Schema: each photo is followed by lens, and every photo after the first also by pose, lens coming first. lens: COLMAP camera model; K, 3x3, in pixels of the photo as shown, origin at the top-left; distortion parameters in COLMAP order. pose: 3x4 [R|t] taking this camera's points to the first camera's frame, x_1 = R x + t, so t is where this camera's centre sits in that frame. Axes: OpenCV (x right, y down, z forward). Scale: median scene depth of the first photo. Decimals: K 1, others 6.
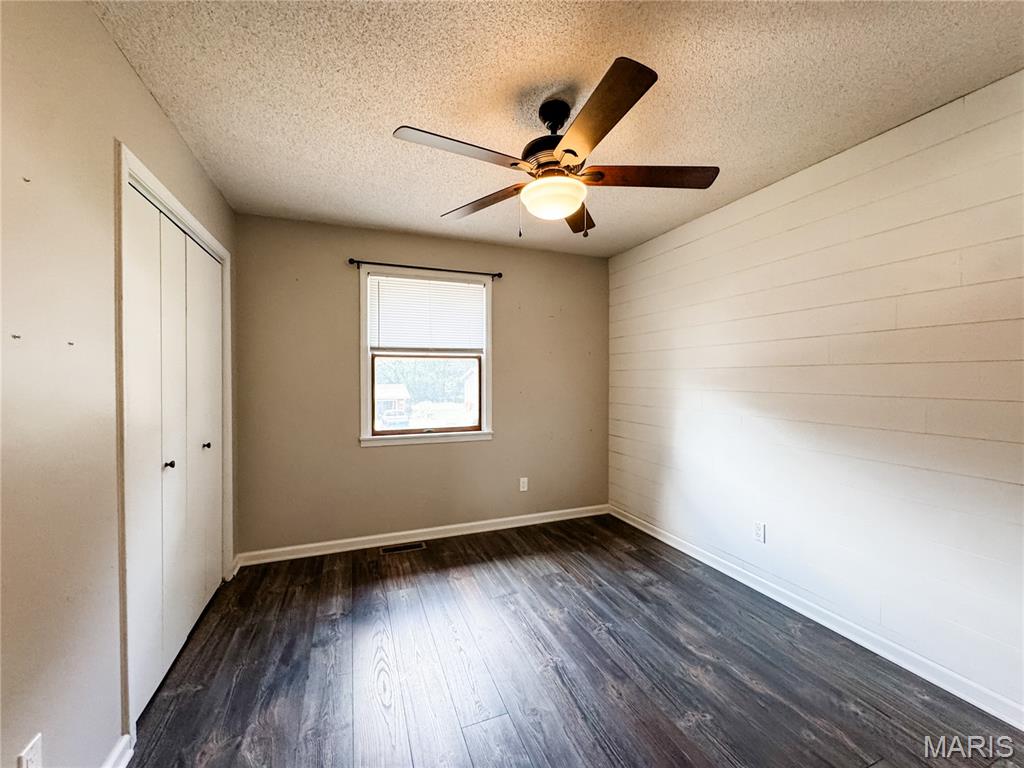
lens RADIAL K [[410.8, 0, 512.0], [0, 410.8, 384.0], [0, 0, 1]] dist [-0.001844, 0.000059]
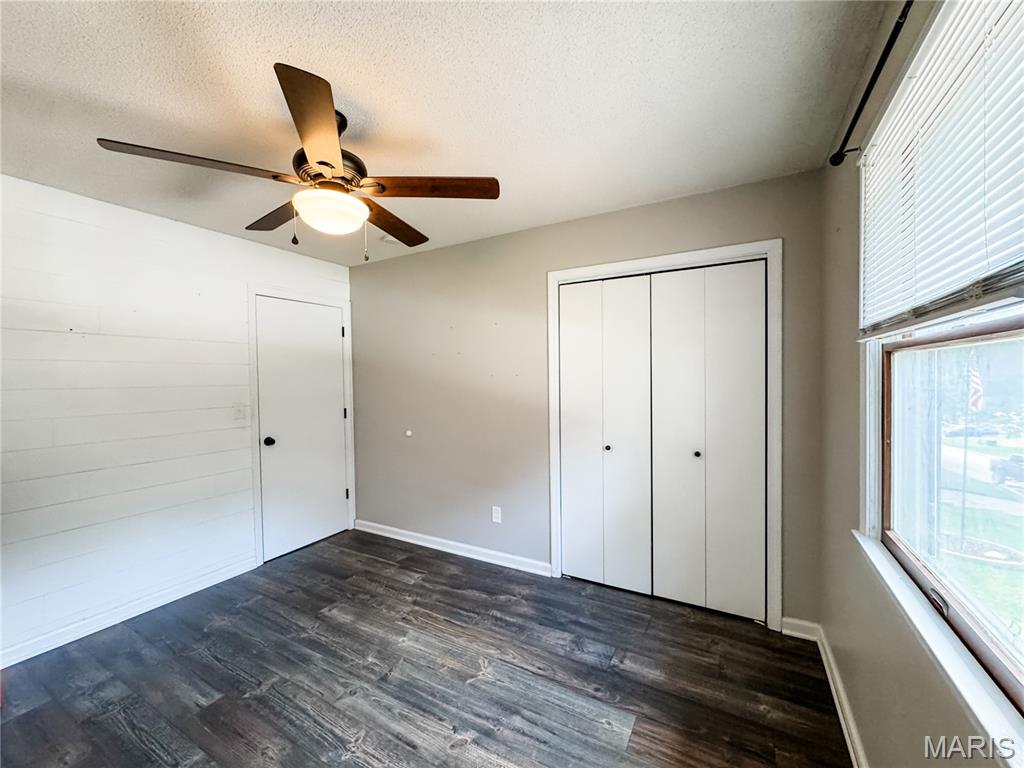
lens RADIAL K [[410.8, 0, 512.0], [0, 410.8, 384.0], [0, 0, 1]] dist [-0.001844, 0.000059]
pose [[-0.771423, 0.023533, -0.635887, 0.297077], [0.000760, 0.999349, 0.036061, -0.069467], [0.636322, 0.027335, -0.770939, 1.518373]]
